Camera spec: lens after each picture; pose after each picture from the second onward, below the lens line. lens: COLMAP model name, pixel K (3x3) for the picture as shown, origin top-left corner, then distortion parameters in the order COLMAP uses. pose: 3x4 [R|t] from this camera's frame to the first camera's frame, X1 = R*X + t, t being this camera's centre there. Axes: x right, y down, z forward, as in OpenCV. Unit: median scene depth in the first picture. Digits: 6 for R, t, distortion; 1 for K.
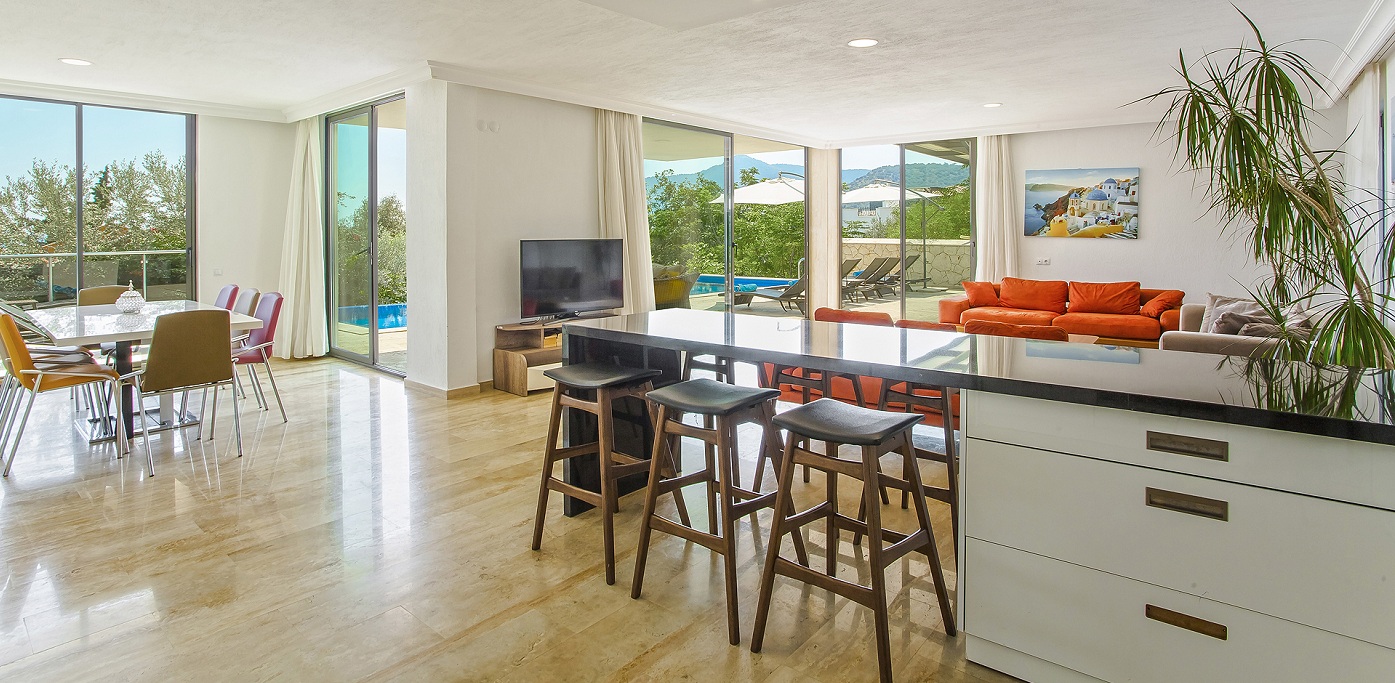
lens RADIAL K [[694.0, 0, 673.5], [0, 694.0, 334.4], [0, 0, 1]] dist [-0.079584, 0.029804]
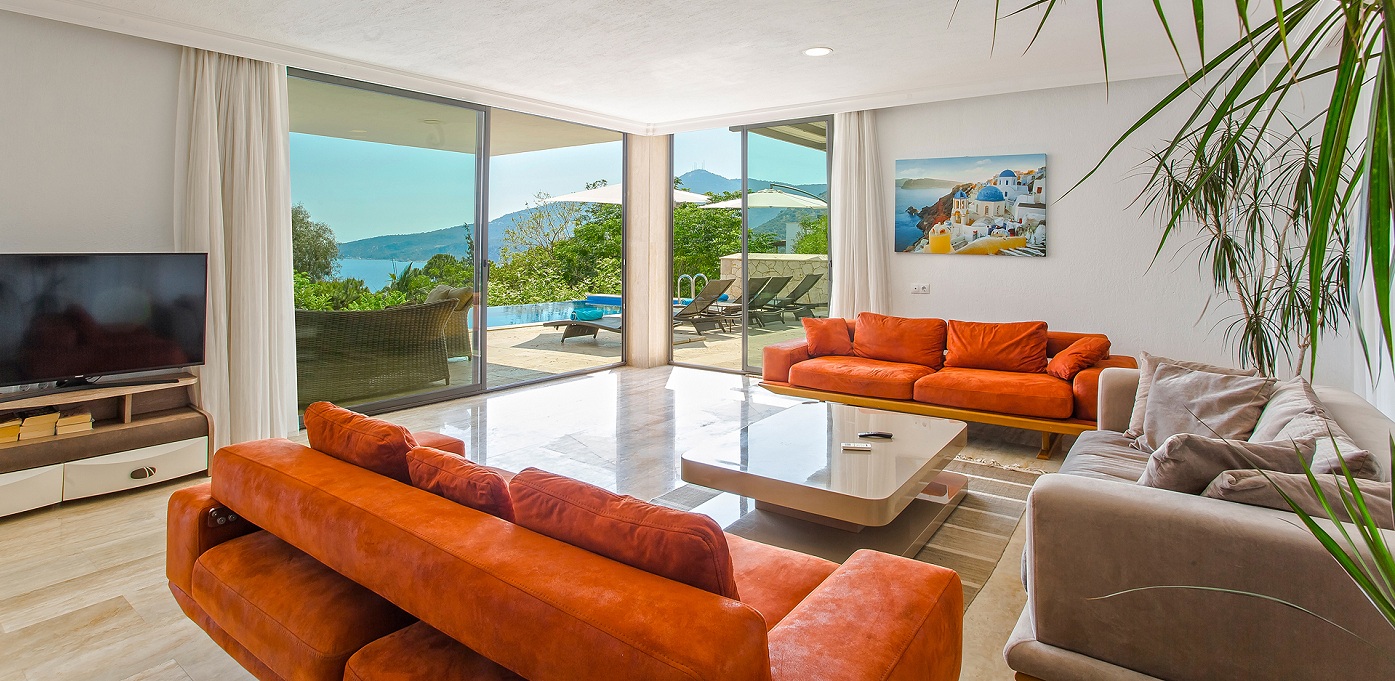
lens RADIAL K [[695.2, 0, 700.4], [0, 695.2, 321.8], [0, 0, 1]] dist [-0.039891, 0.001236]
pose [[0.995974, -0.001694, 0.089629, 0.269249], [0.005176, 0.999240, -0.038635, -0.049210], [-0.089496, 0.038943, 0.995226, 0.326674]]
